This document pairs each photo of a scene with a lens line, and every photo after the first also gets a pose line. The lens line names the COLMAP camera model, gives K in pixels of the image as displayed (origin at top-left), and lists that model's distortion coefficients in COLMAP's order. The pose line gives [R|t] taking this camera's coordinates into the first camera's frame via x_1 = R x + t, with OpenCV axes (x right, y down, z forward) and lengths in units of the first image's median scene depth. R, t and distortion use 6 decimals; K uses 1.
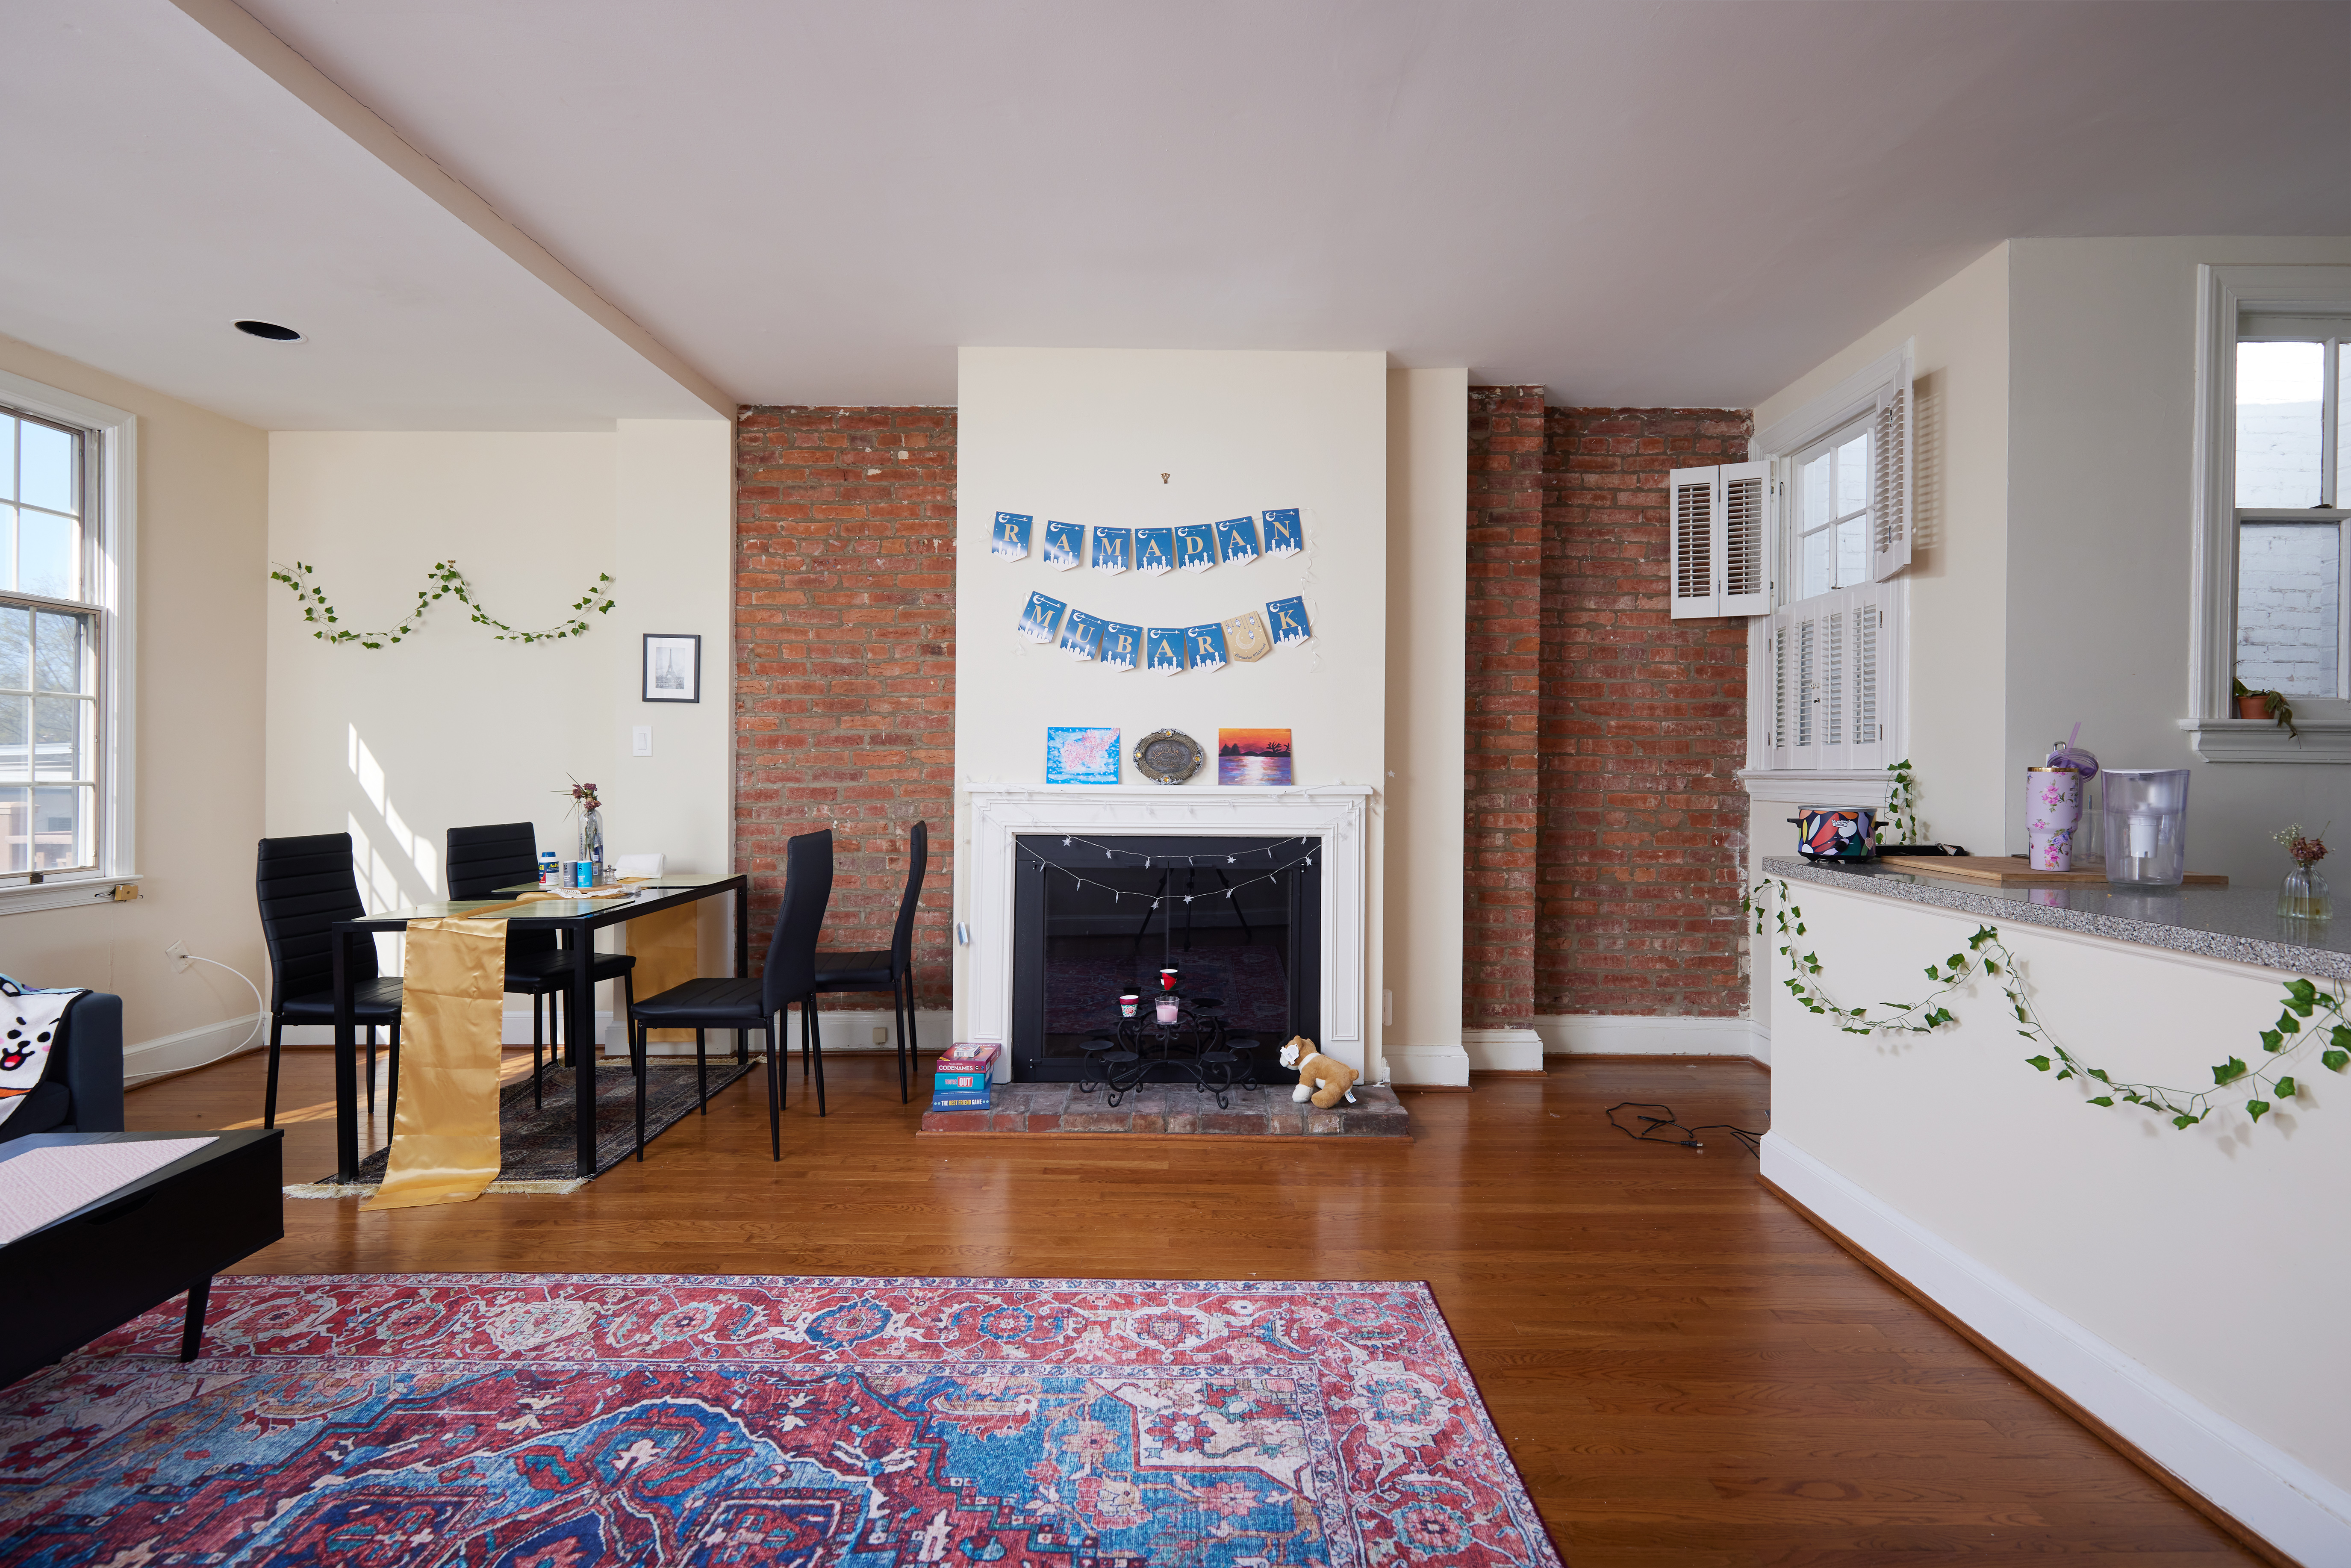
lens RADIAL K [[1071.8, 0, 1191.1], [0, 1071.8, 773.6], [0, 0, 1]] dist [0.002743, 0.000531]
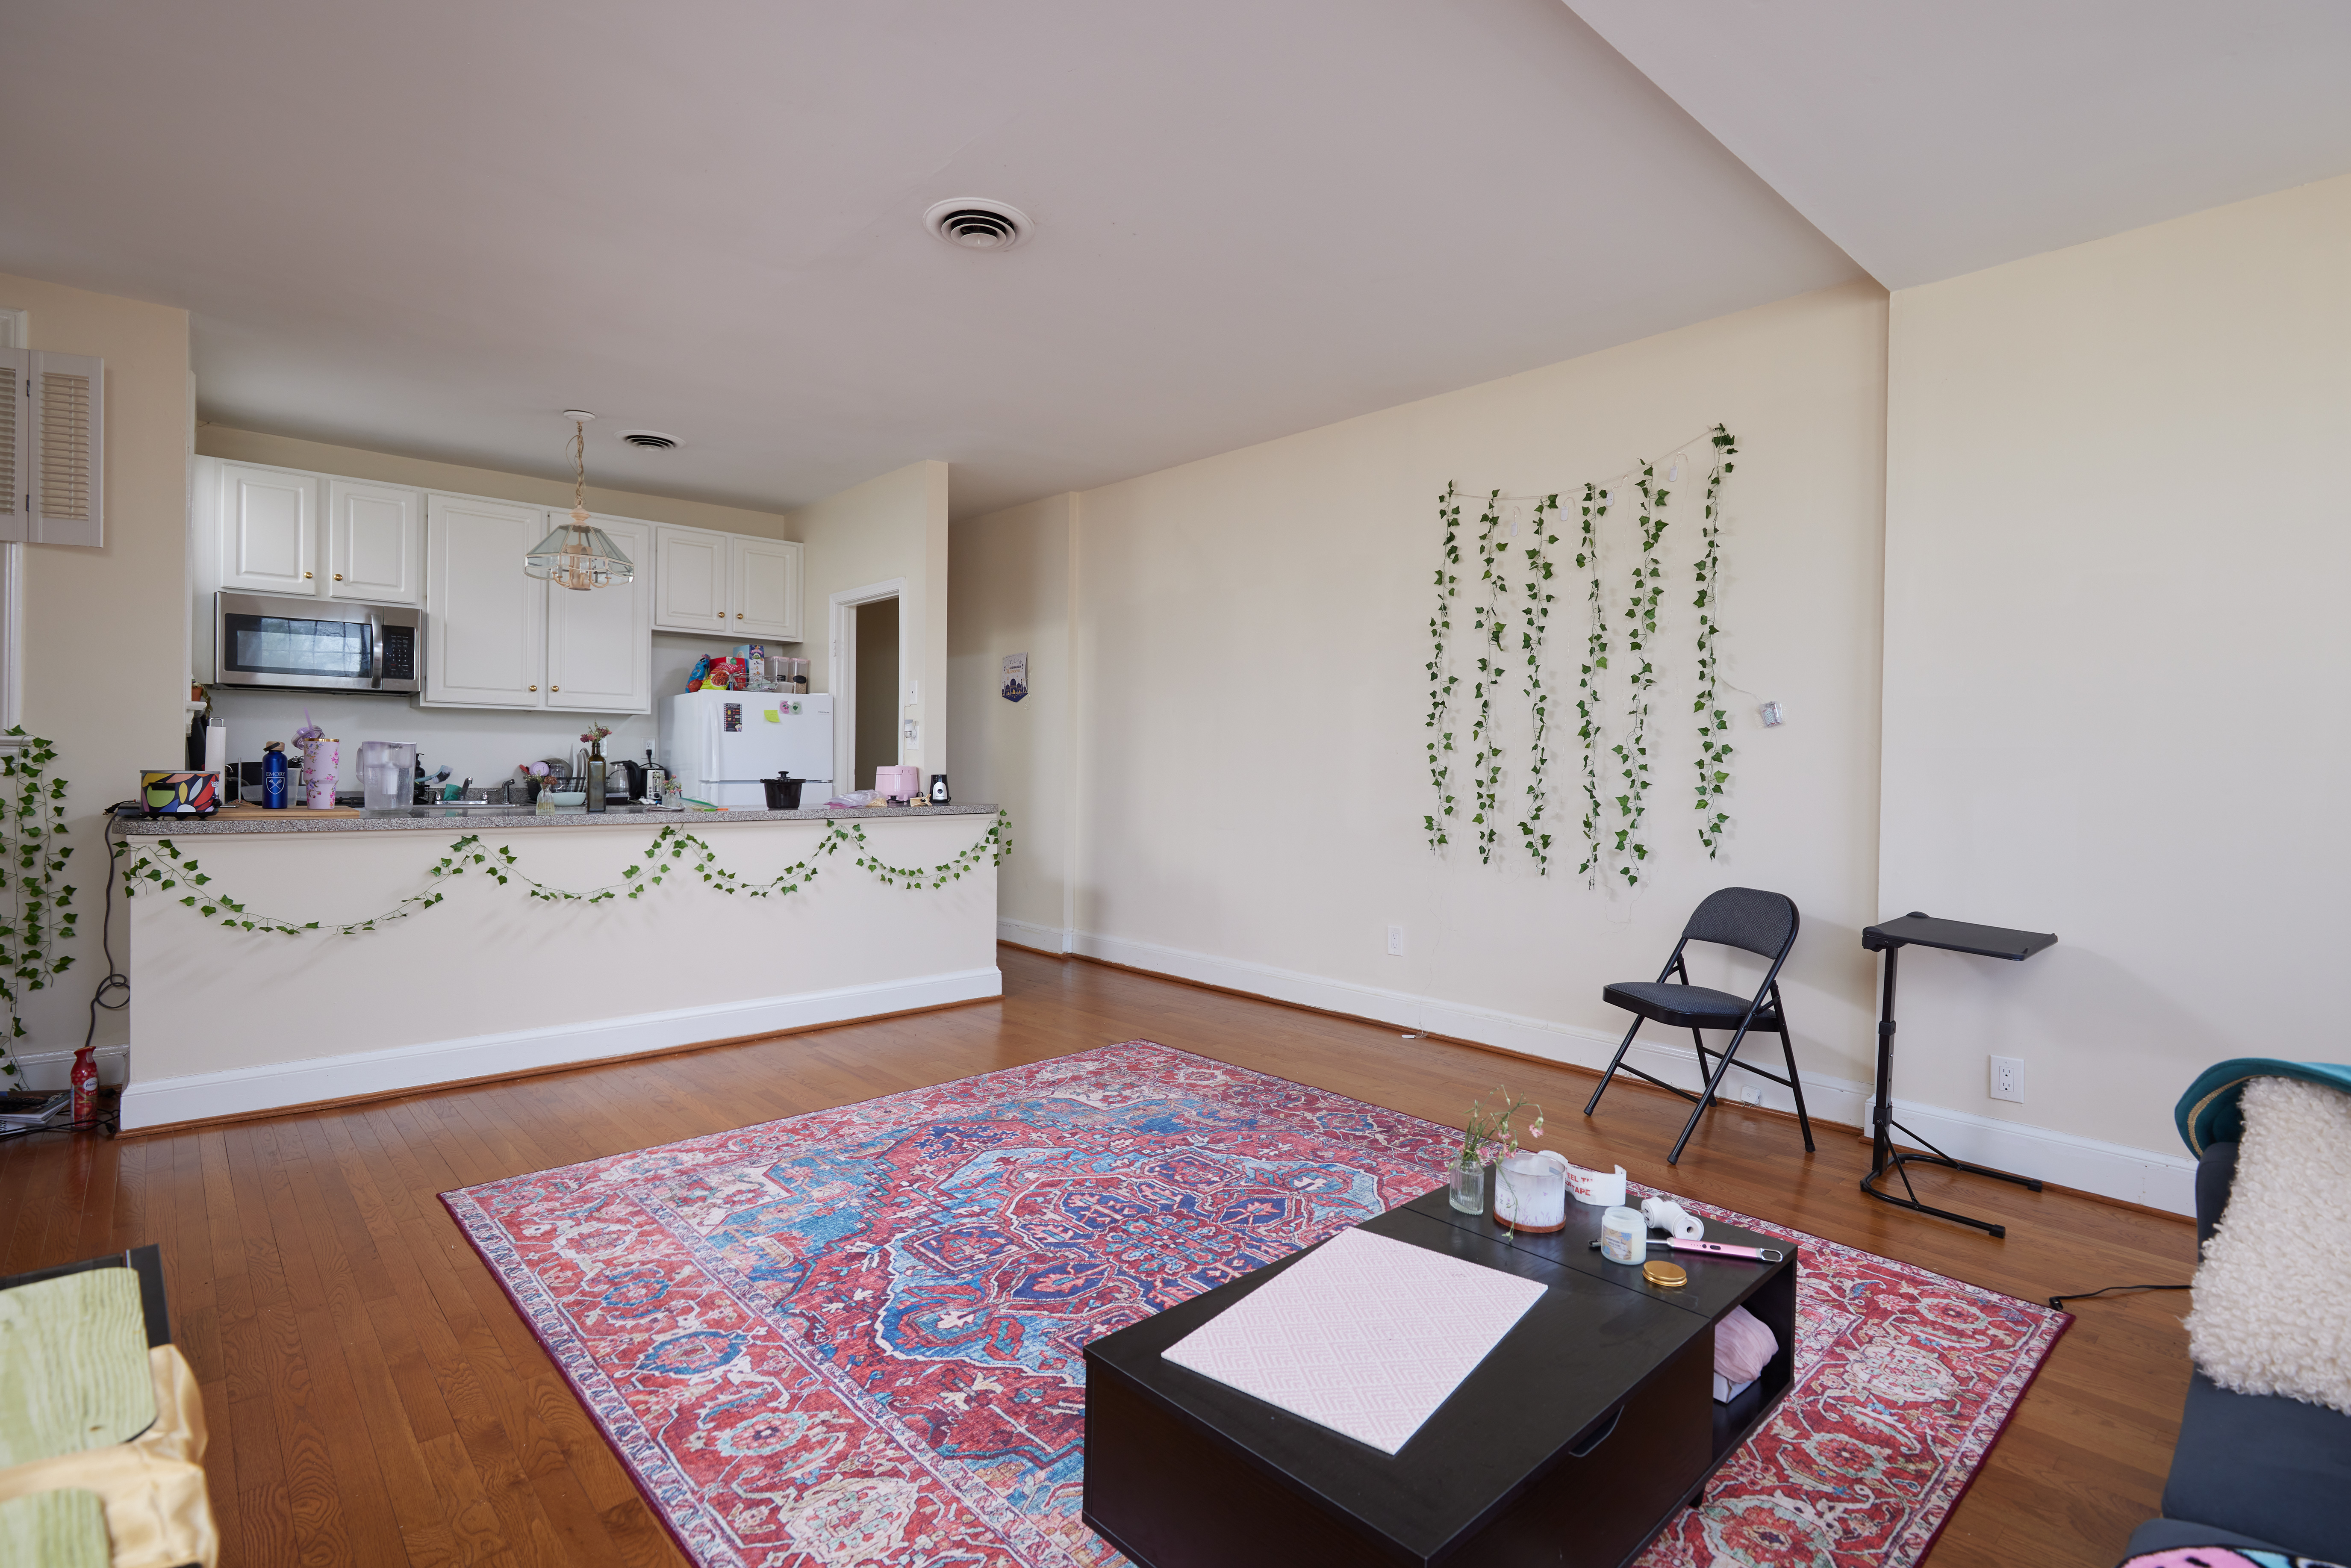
lens RADIAL K [[1127.5, 0, 1193.8], [0, 1127.5, 779.0], [0, 0, 1]] dist [-0.006398, 0.000176]
pose [[-0.677154, -0.023954, 0.735452, -1.007160], [-0.013501, 0.999706, 0.020129, 0.001944], [-0.735718, 0.003701, -0.677278, 1.037381]]
